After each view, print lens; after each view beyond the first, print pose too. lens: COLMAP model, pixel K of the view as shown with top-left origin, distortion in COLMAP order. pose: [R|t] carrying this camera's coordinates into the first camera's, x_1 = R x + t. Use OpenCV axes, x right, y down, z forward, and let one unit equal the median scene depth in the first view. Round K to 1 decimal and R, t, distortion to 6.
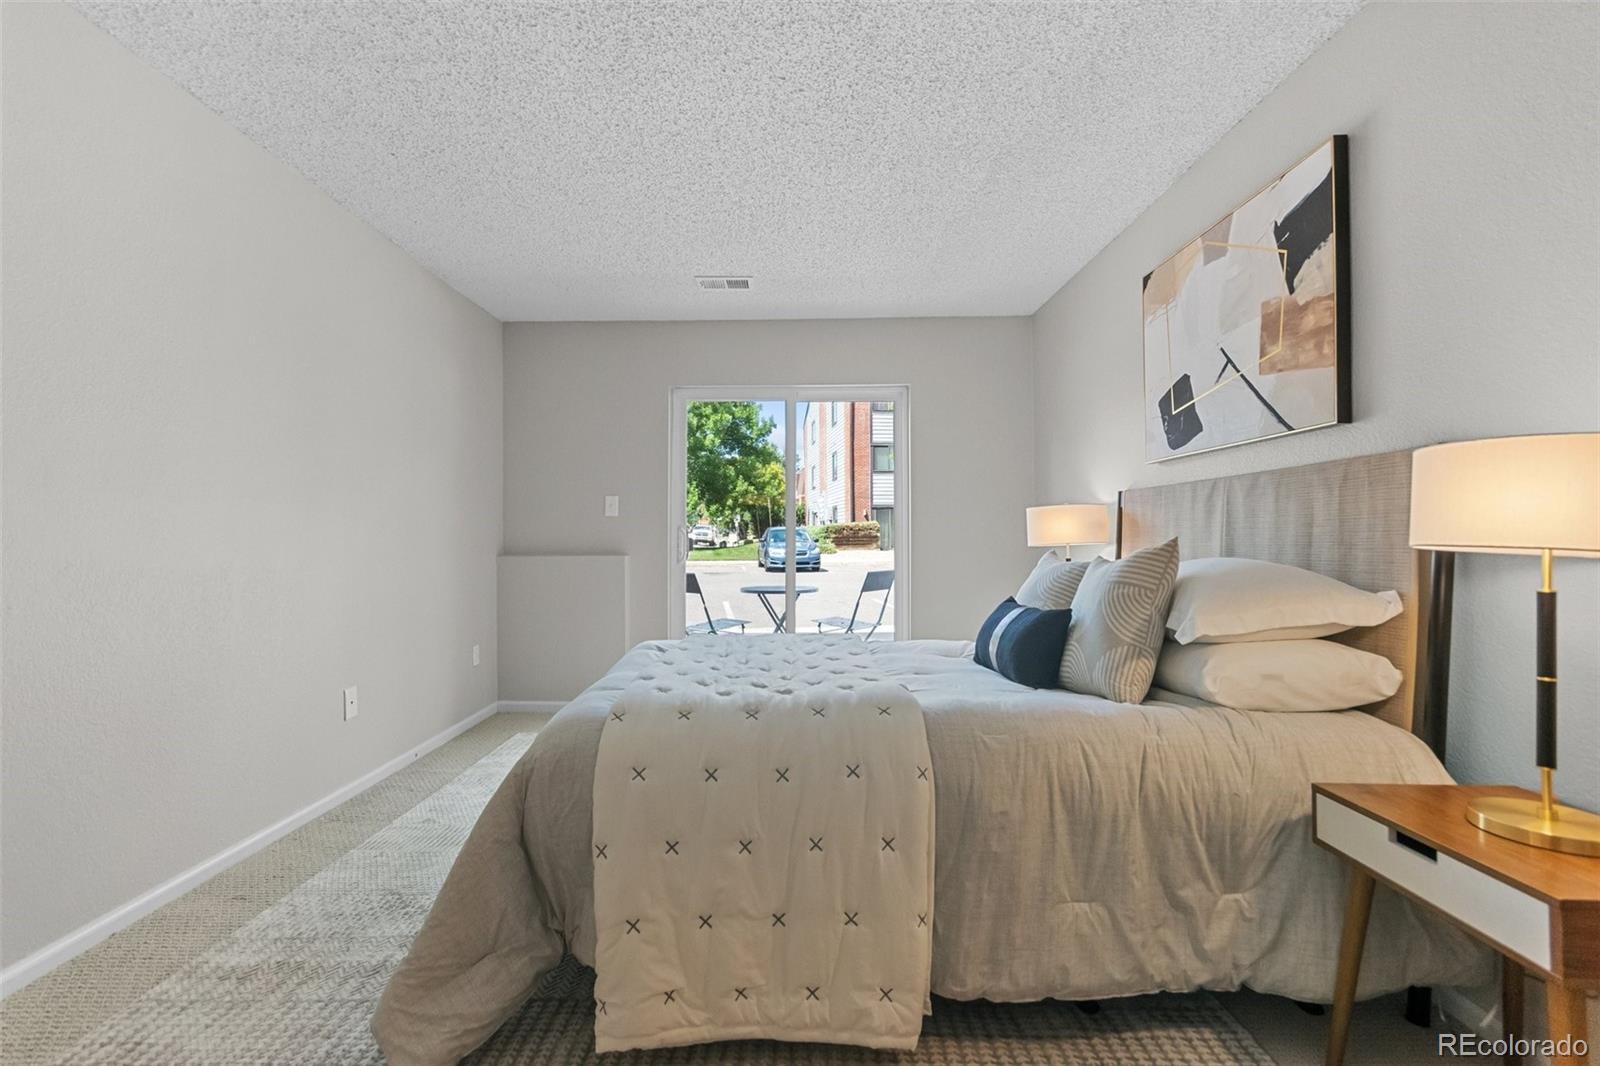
lens RADIAL K [[710.0, 0, 792.8], [0, 710.0, 524.7], [0, 0, 1]] dist [0.004570, -0.000297]
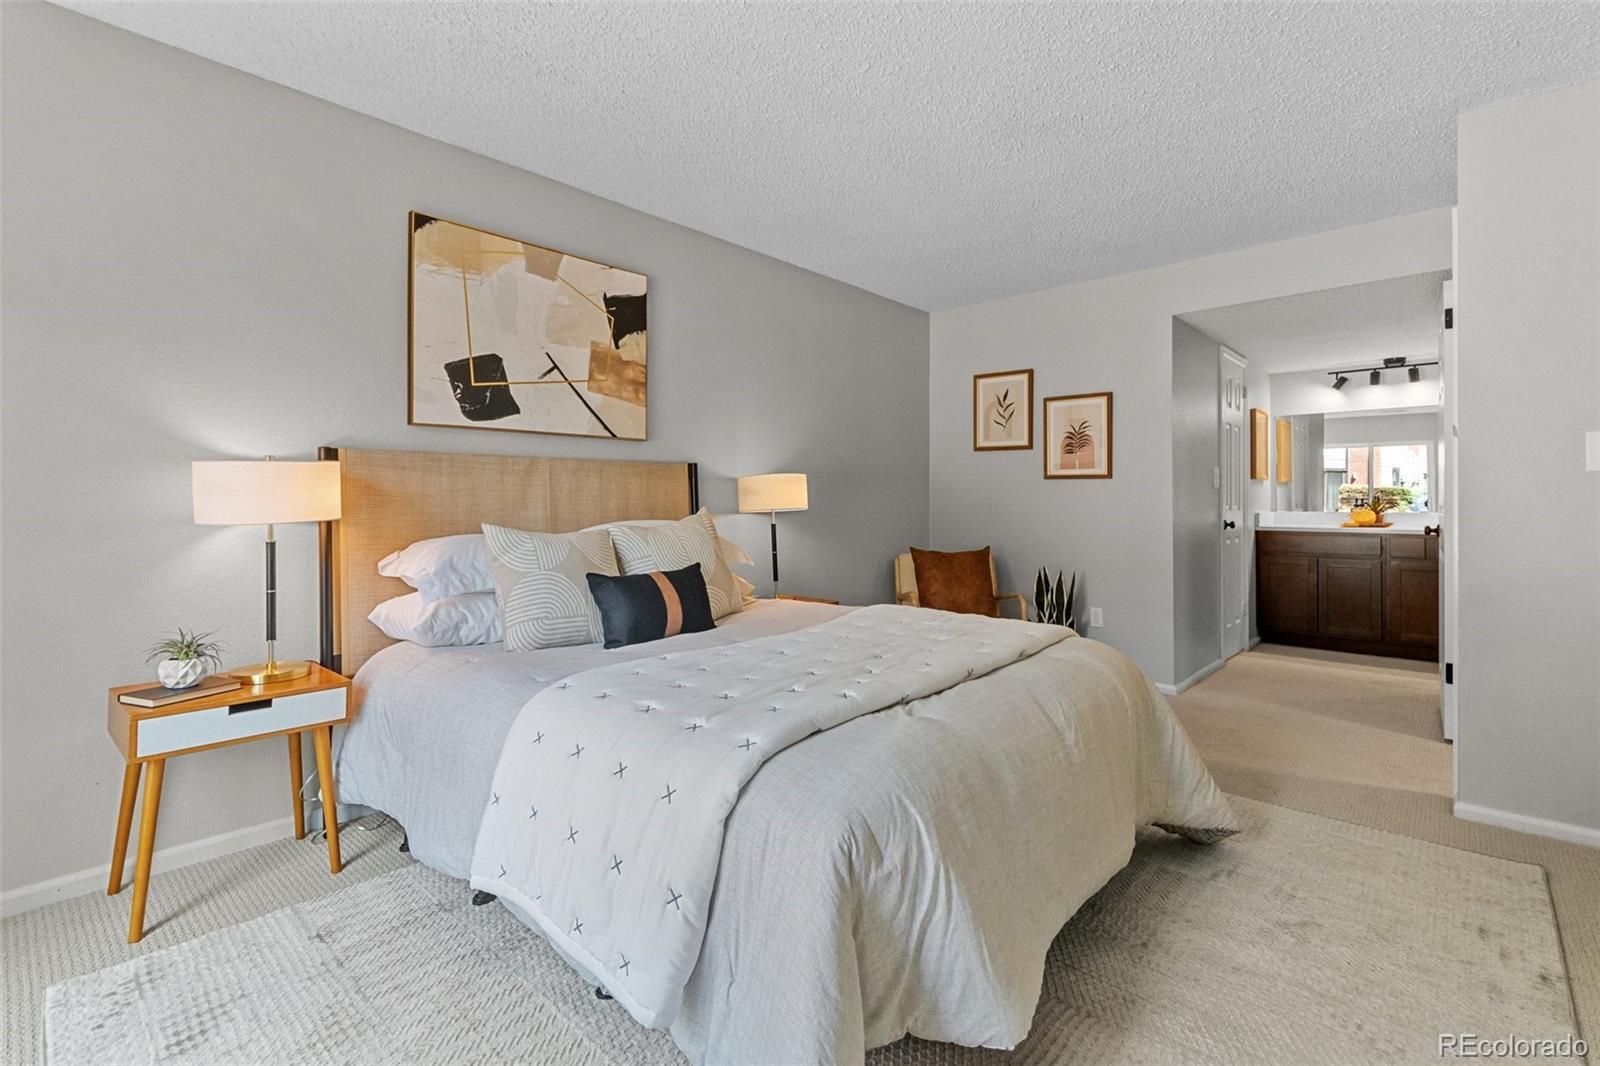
lens RADIAL K [[710.0, 0, 802.7], [0, 710.0, 500.4], [0, 0, 1]] dist [0.004570, -0.000297]
pose [[-0.728330, 0.001477, 0.685225, -0.629718], [-0.012144, 0.999813, -0.015062, 0.022189], [-0.685119, -0.019292, -0.728176, 1.784964]]
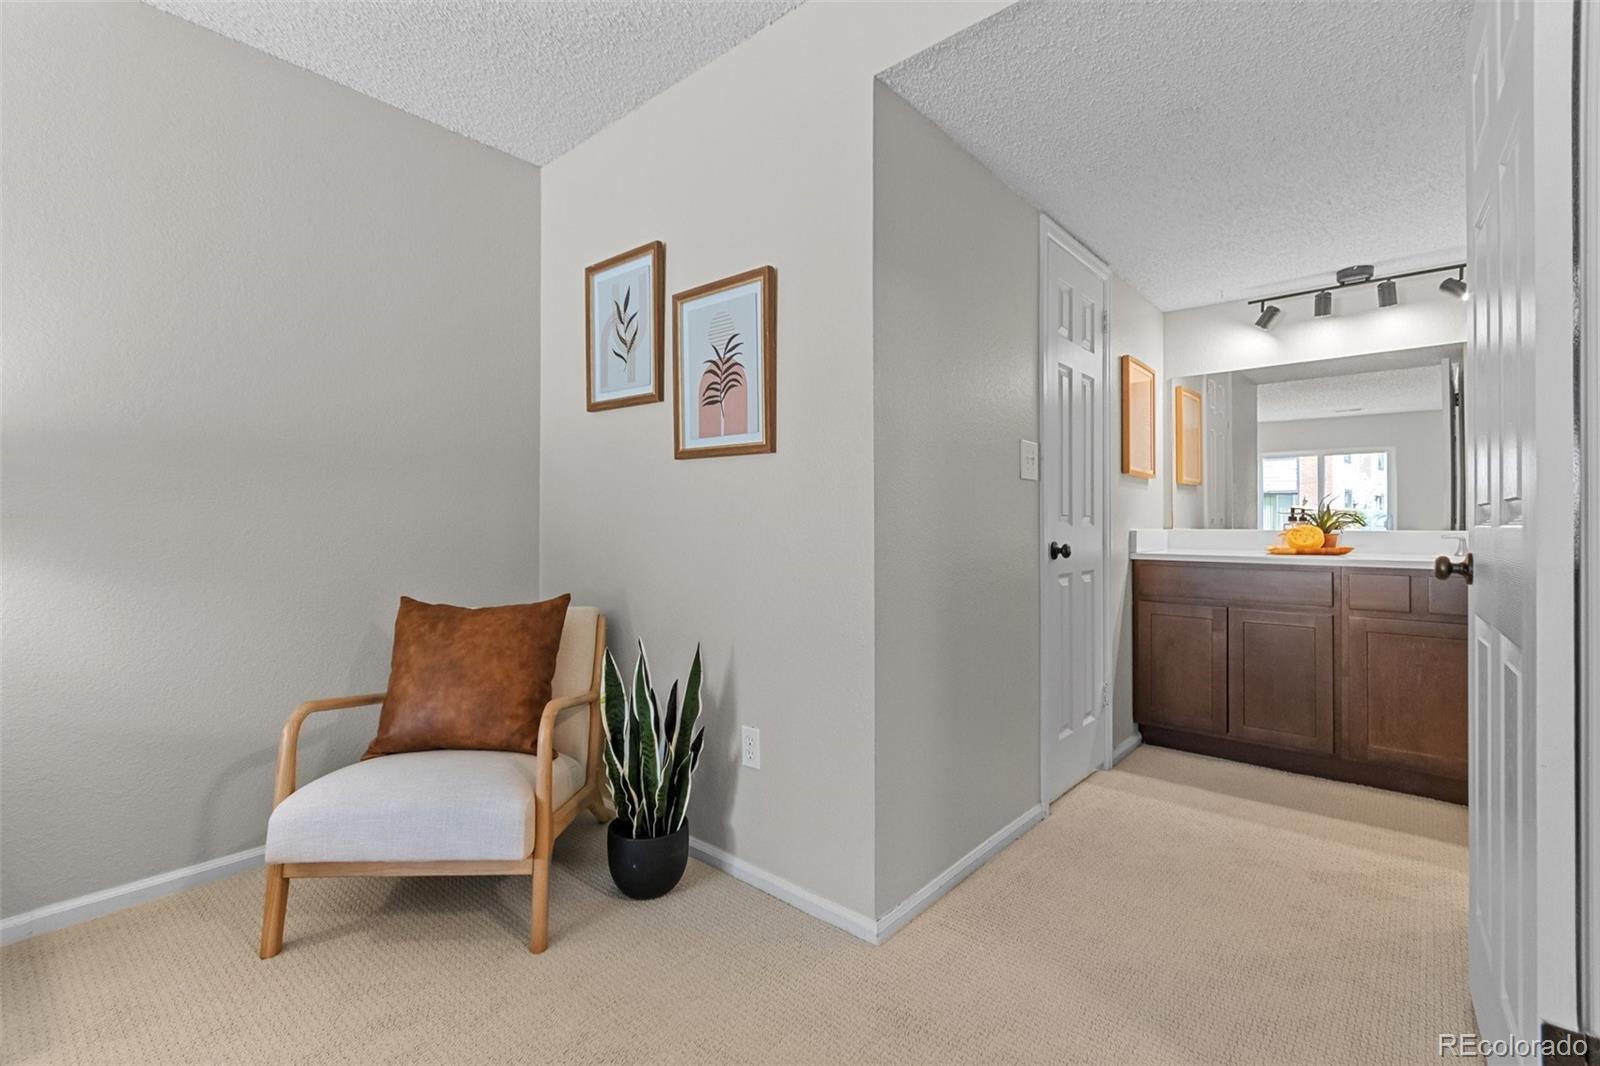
lens RADIAL K [[710.0, 0, 795.0], [0, 710.0, 518.9], [0, 0, 1]] dist [0.004570, -0.000297]
pose [[-0.751802, 0.002851, 0.659383, -0.531637], [-0.014977, 0.999659, -0.021397, 0.026638], [-0.659219, -0.025962, -0.751503, 0.429489]]
